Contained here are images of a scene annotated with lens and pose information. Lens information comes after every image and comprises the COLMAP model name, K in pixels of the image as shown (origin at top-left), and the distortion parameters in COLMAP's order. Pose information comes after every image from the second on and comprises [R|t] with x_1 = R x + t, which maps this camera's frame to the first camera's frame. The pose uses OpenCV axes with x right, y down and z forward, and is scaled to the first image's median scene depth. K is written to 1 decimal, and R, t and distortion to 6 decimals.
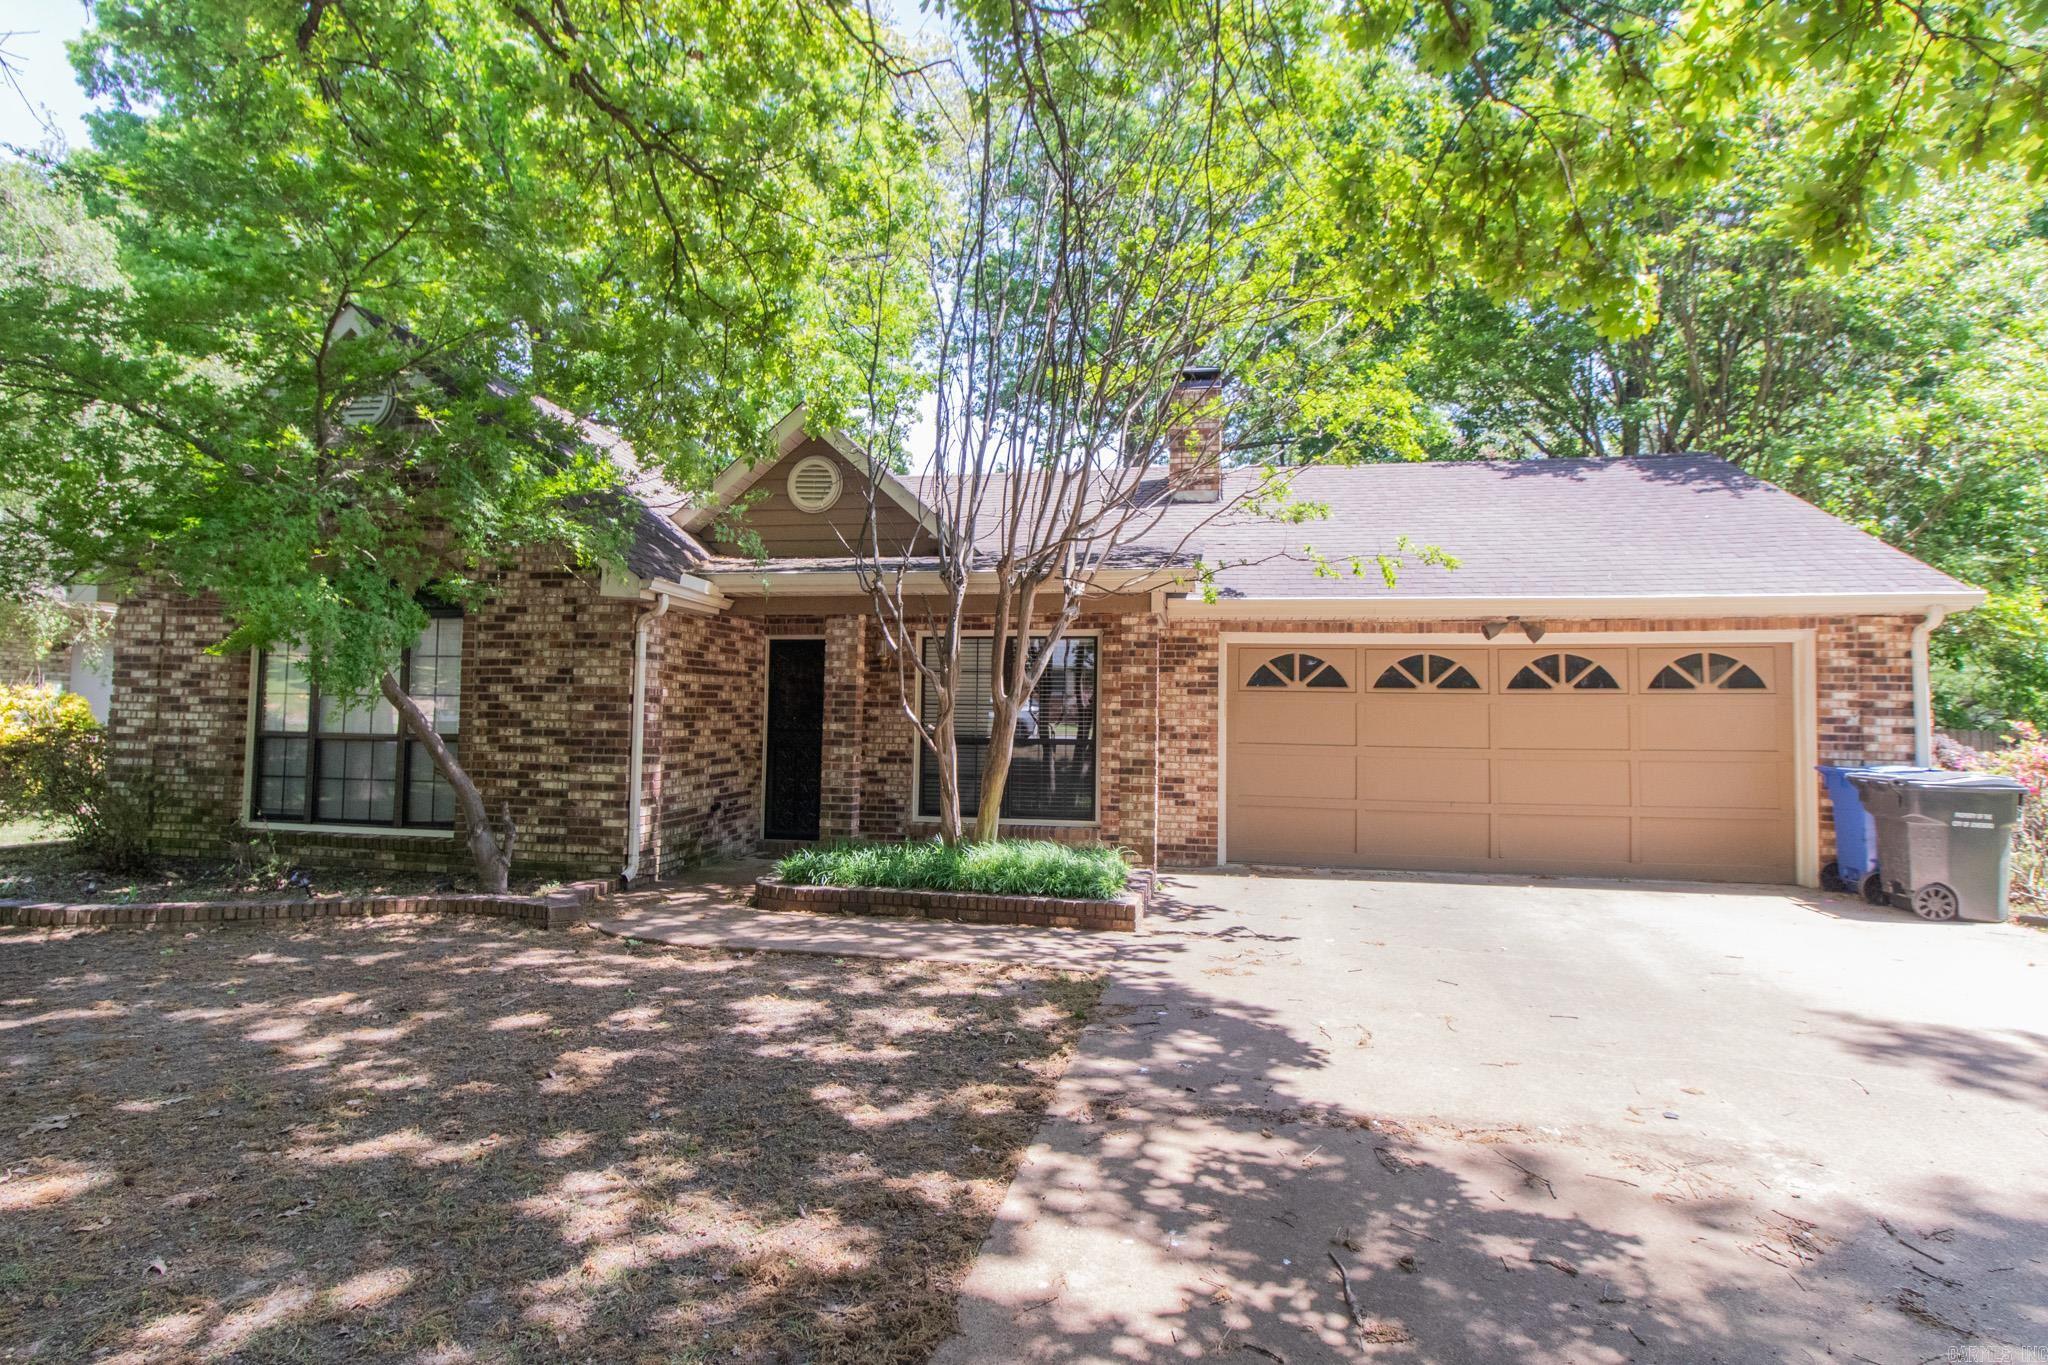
lens RADIAL K [[1009.5, 0, 988.3], [0, 1009.5, 668.2], [0, 0, 1]] dist [0.002642, 0.000260]
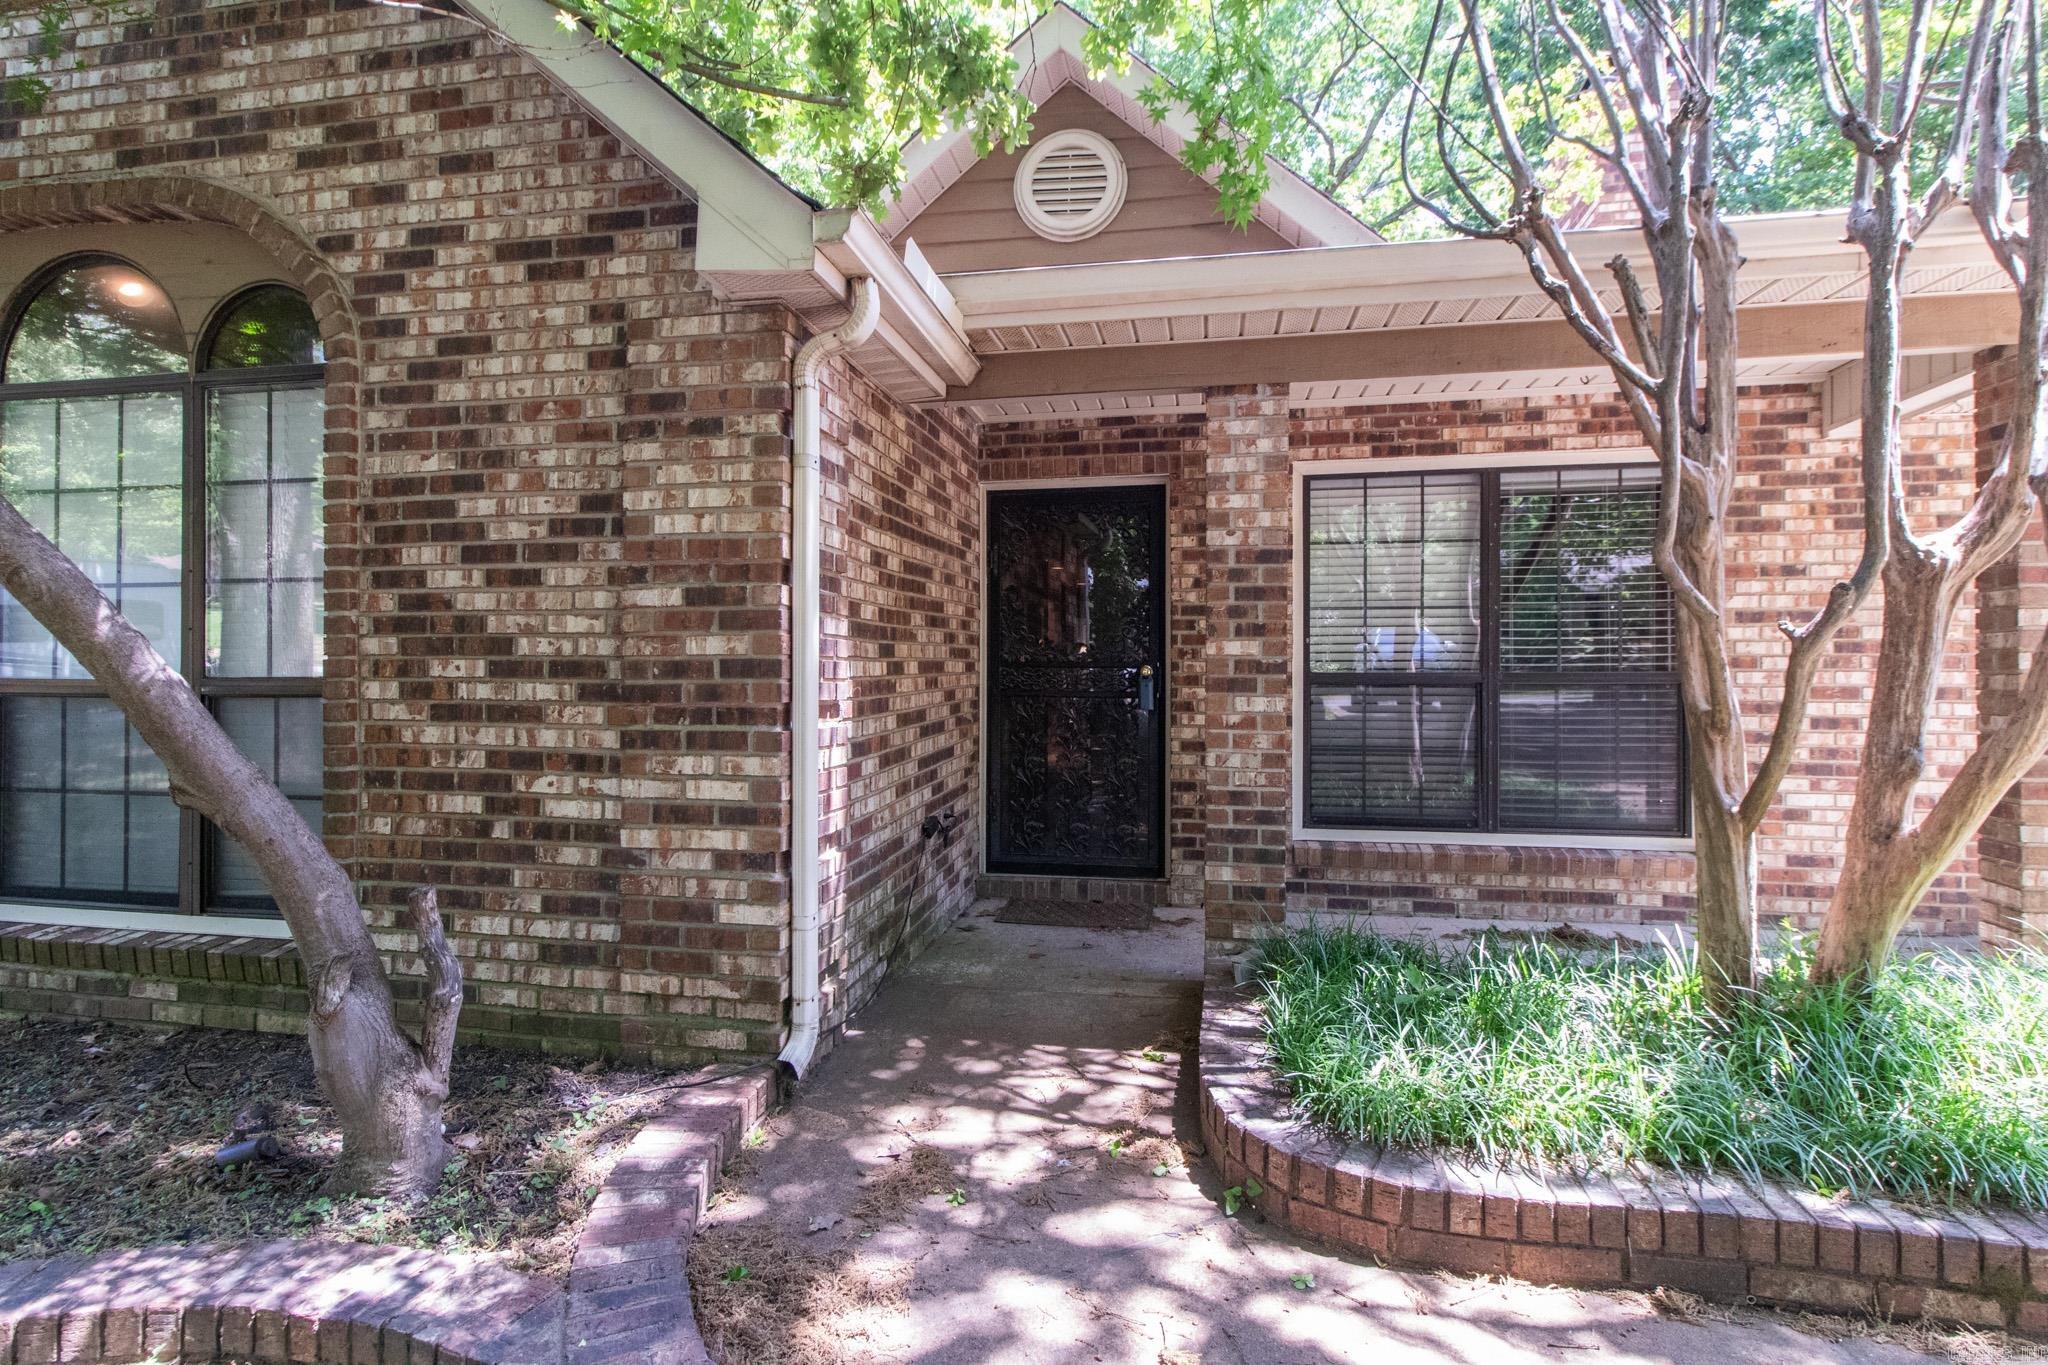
lens RADIAL K [[997.1, 0, 1019.9], [0, 997.1, 662.3], [0, 0, 1]] dist [0.002525, 0.000393]
pose [[0.999790, -0.014127, 0.014867, -0.253811], [0.013409, 0.998790, 0.047321, 0.043325], [-0.015517, -0.047111, 0.998769, 0.588657]]
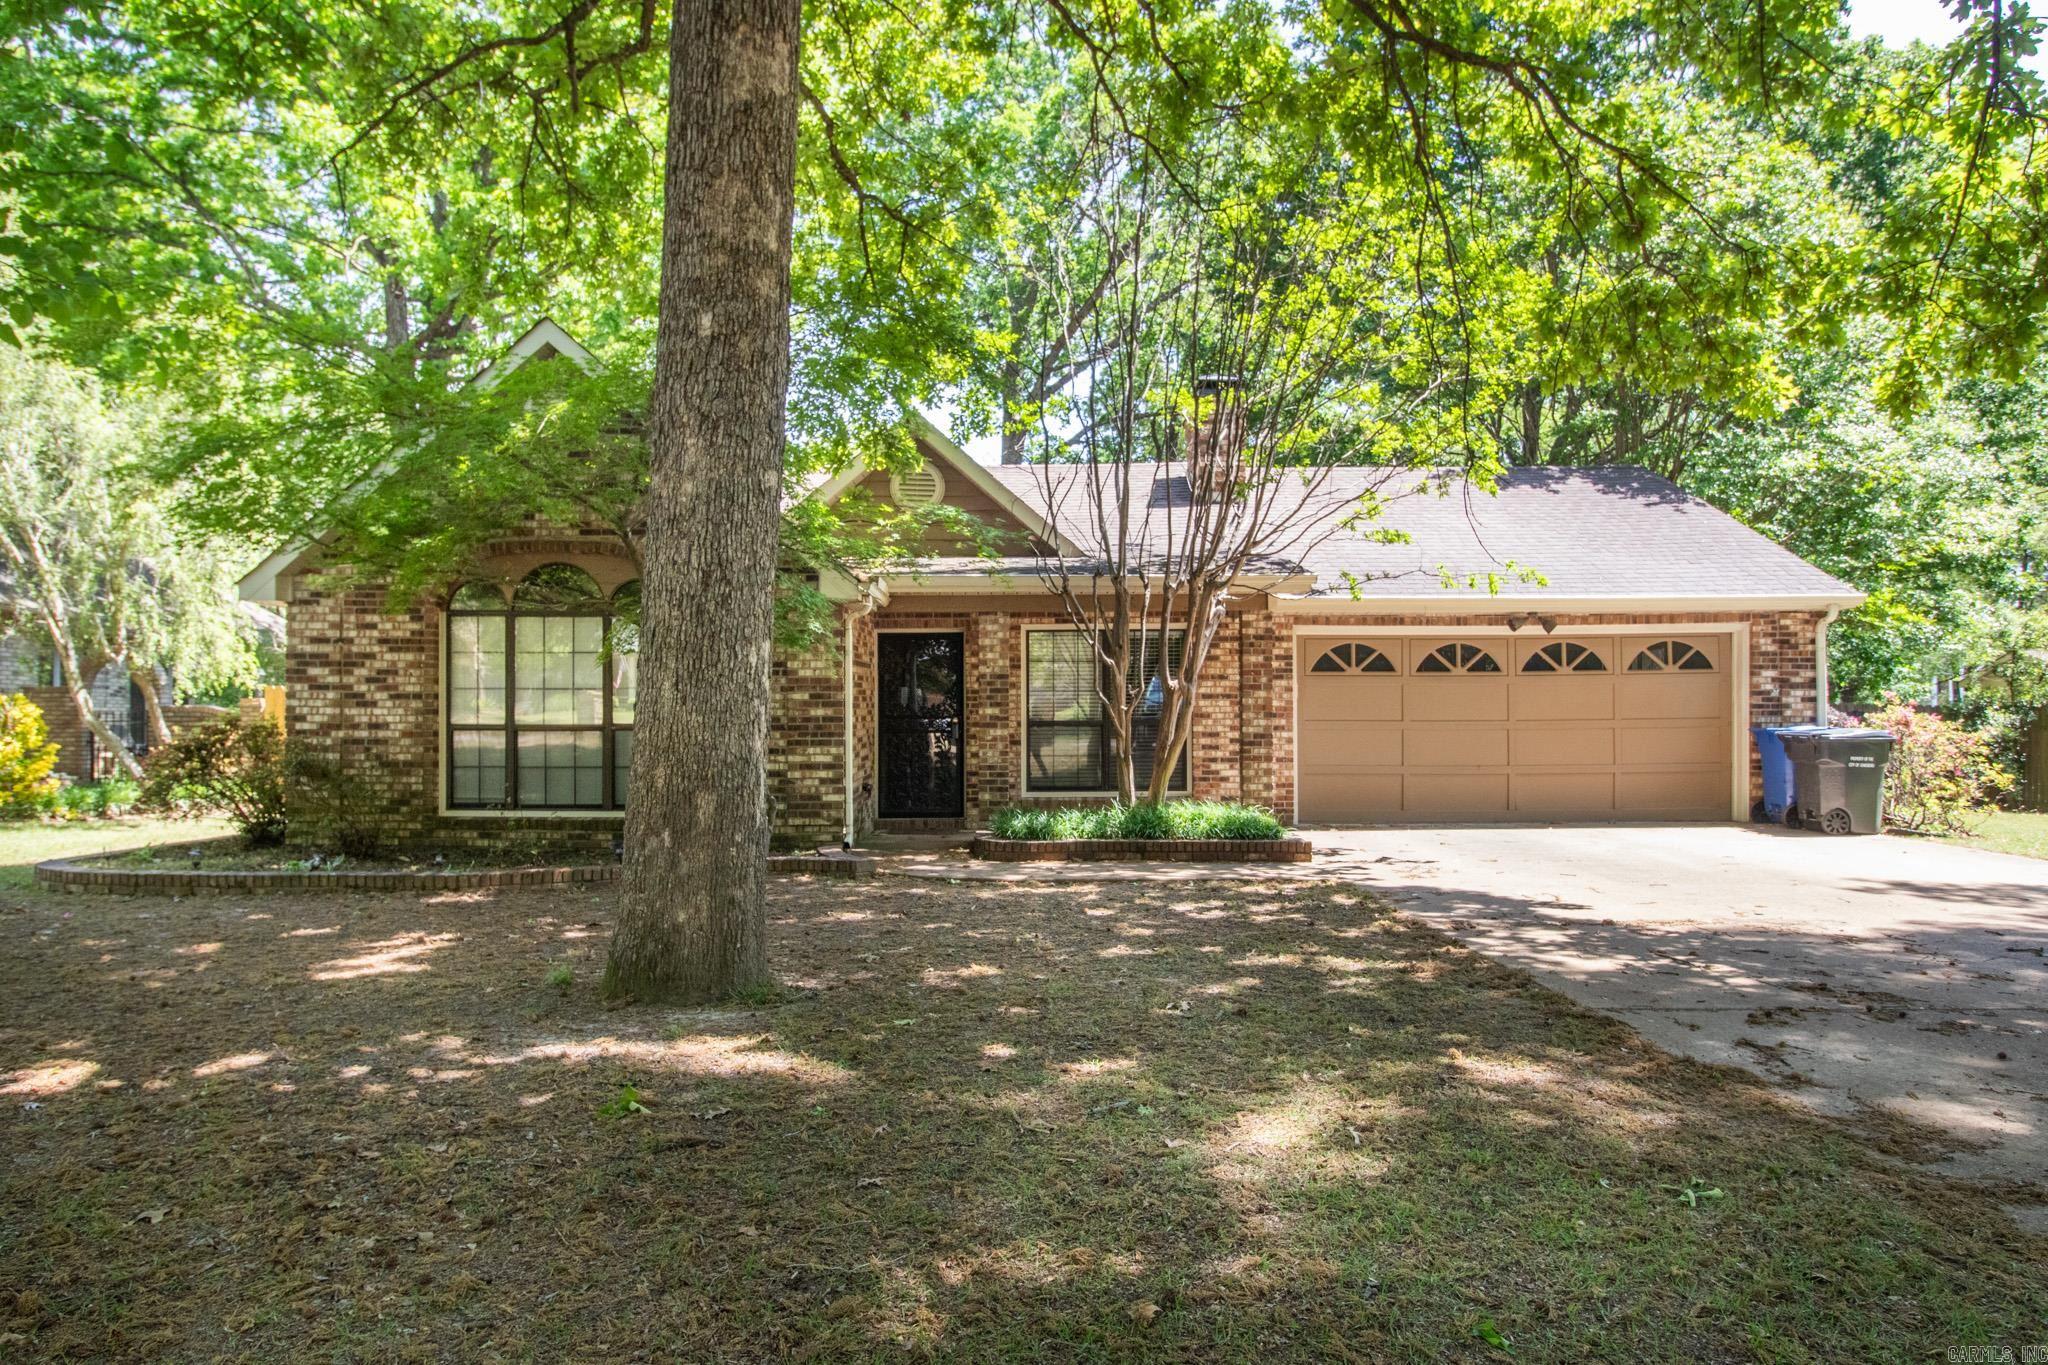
lens RADIAL K [[1172.8, 0, 979.3], [0, 1172.8, 710.9], [0, 0, 1]] dist [-0.000947, -0.001059]
pose [[0.984894, -0.016637, 0.172355, -0.396305], [0.008513, 0.998822, 0.047766, -0.005381], [-0.172947, -0.045577, 0.983876, -0.294605]]
